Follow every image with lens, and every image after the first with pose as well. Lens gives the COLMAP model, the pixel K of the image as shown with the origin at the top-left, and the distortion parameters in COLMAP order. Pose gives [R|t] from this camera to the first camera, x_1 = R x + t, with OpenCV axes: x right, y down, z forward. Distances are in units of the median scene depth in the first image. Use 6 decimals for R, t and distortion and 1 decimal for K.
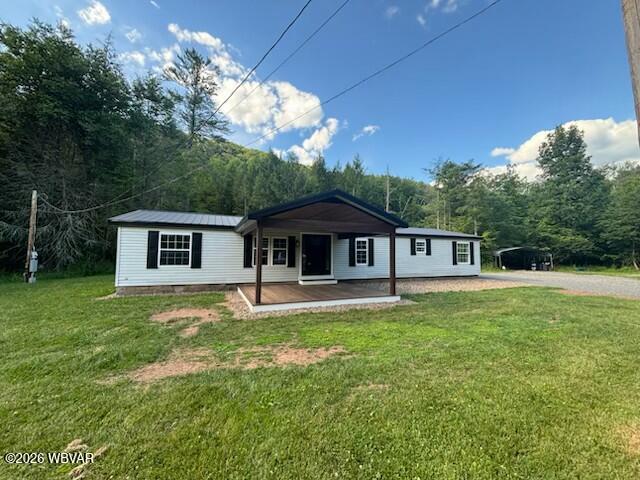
lens RADIAL K [[260.4, 0, 320.7], [0, 260.4, 240.3], [0, 0, 1]] dist [-0.000060, 0.000698]
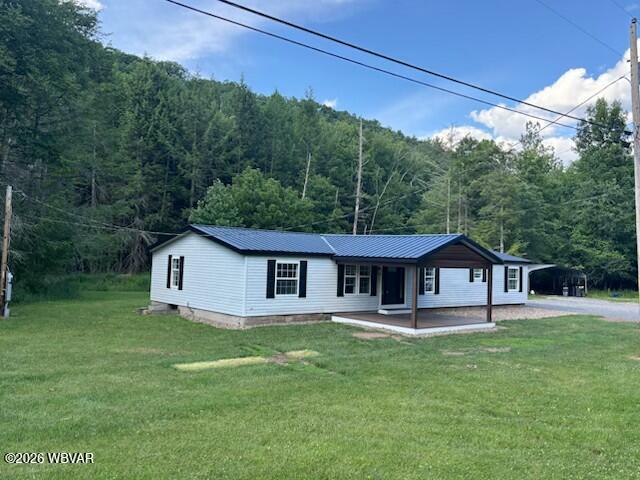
lens RADIAL K [[553.4, 0, 326.6], [0, 553.4, 237.4], [0, 0, 1]] dist [0.043712, -0.059415]
pose [[0.952530, 0.034913, 0.302435, -0.775298], [-0.041573, 0.999014, 0.015607, -0.115852], [-0.301592, -0.027440, 0.953042, -0.751601]]
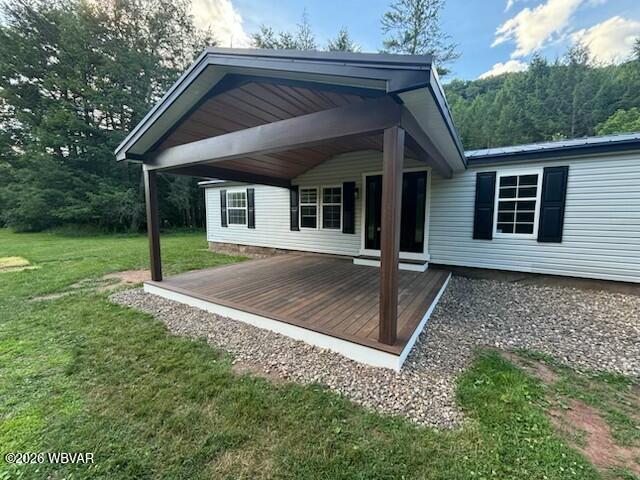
lens RADIAL K [[260.4, 0, 318.8], [0, 260.4, 242.6], [0, 0, 1]] dist [-0.000060, 0.000698]
pose [[0.567442, 0.086581, -0.818848, 0.310688], [0.048830, 0.989168, 0.138428, 0.031344], [0.821964, -0.118534, 0.557068, 0.513568]]
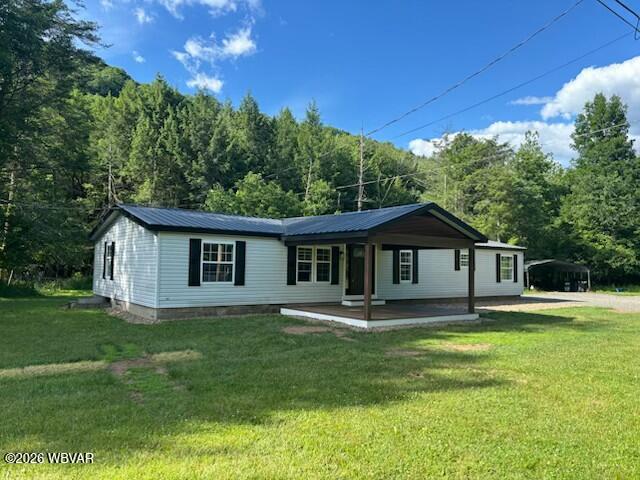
lens RADIAL K [[482.2, 0, 321.0], [0, 482.2, 241.6], [0, 0, 1]] dist [0.044365, -0.038518]
pose [[0.969899, 0.021043, 0.242598, -0.452619], [-0.021951, 0.999759, 0.001039, -0.026664], [-0.242518, -0.006333, 0.970126, -0.383494]]
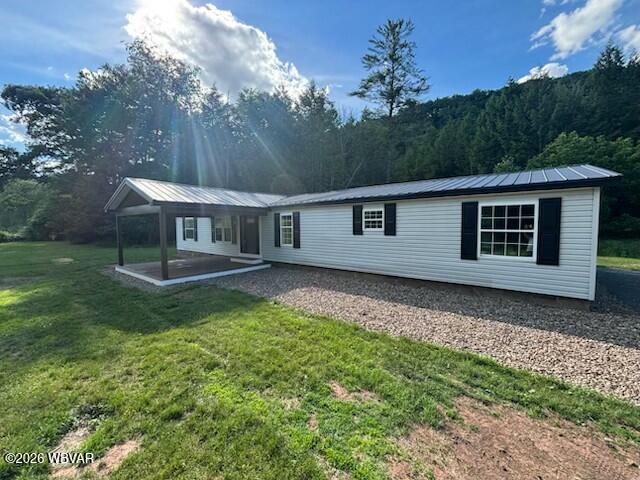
lens RADIAL K [[260.4, 0, 319.8], [0, 260.4, 240.4], [0, 0, 1]] dist [-0.000060, 0.000698]
pose [[0.473784, 0.040735, -0.879699, 0.885179], [0.057958, 0.995322, 0.077304, 0.020892], [0.878732, -0.087610, 0.469206, 0.695800]]
